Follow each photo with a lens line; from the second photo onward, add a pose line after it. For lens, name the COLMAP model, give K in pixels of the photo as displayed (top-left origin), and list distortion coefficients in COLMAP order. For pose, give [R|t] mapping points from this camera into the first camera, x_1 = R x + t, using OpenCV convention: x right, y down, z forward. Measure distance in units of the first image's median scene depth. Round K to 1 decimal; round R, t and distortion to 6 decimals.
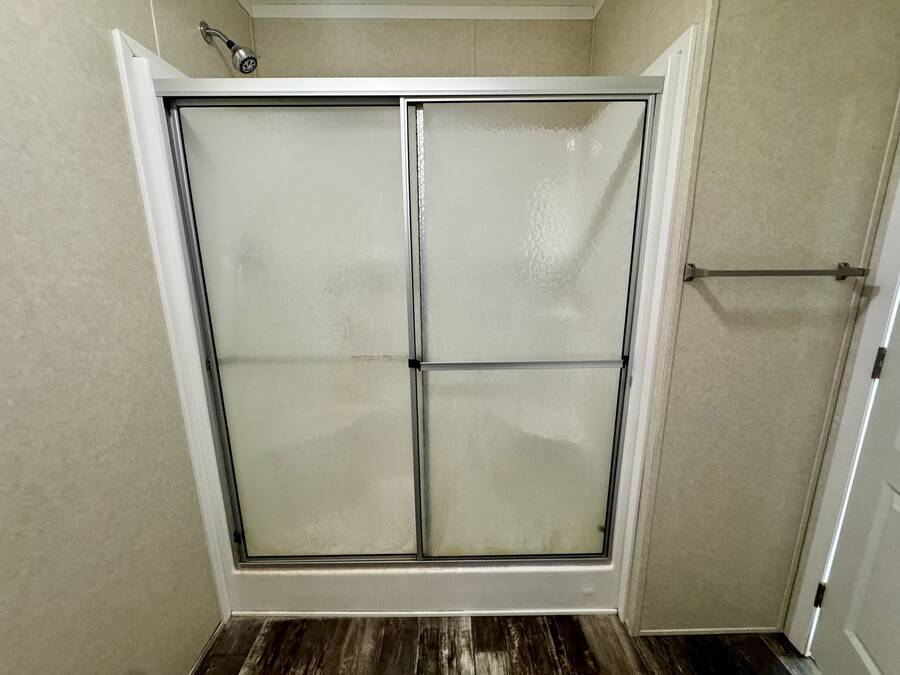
lens RADIAL K [[361.3, 0, 448.2], [0, 361.3, 335.6], [0, 0, 1]] dist [-0.000470, 0.000302]
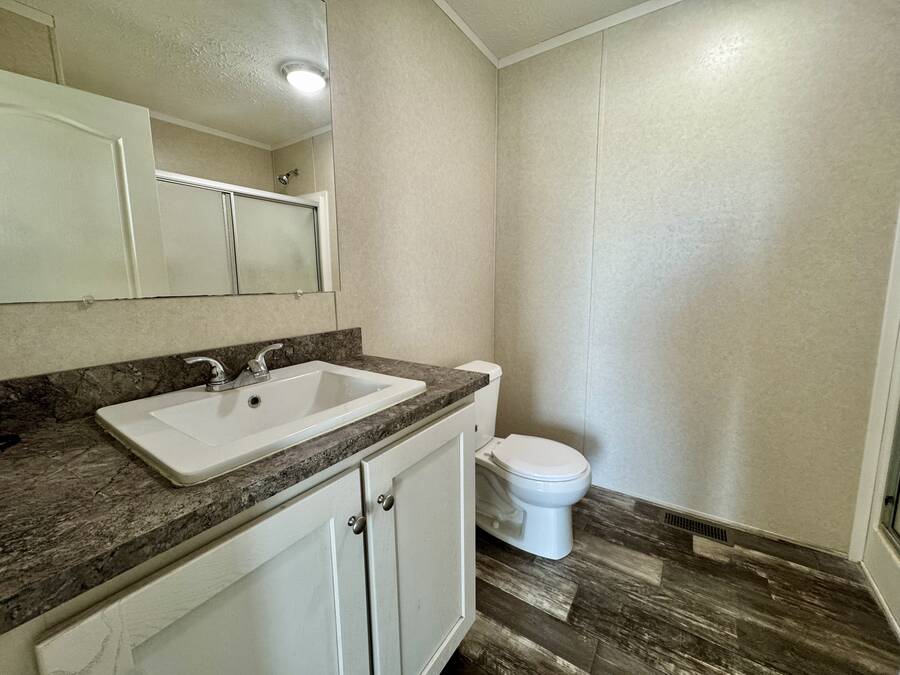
lens RADIAL K [[361.3, 0, 454.2], [0, 361.3, 333.7], [0, 0, 1]] dist [-0.000470, 0.000302]
pose [[-0.565661, 0.135031, -0.813507, 1.318108], [-0.158700, 0.950237, 0.268076, 0.046790], [0.809223, 0.280744, -0.516082, 0.588024]]
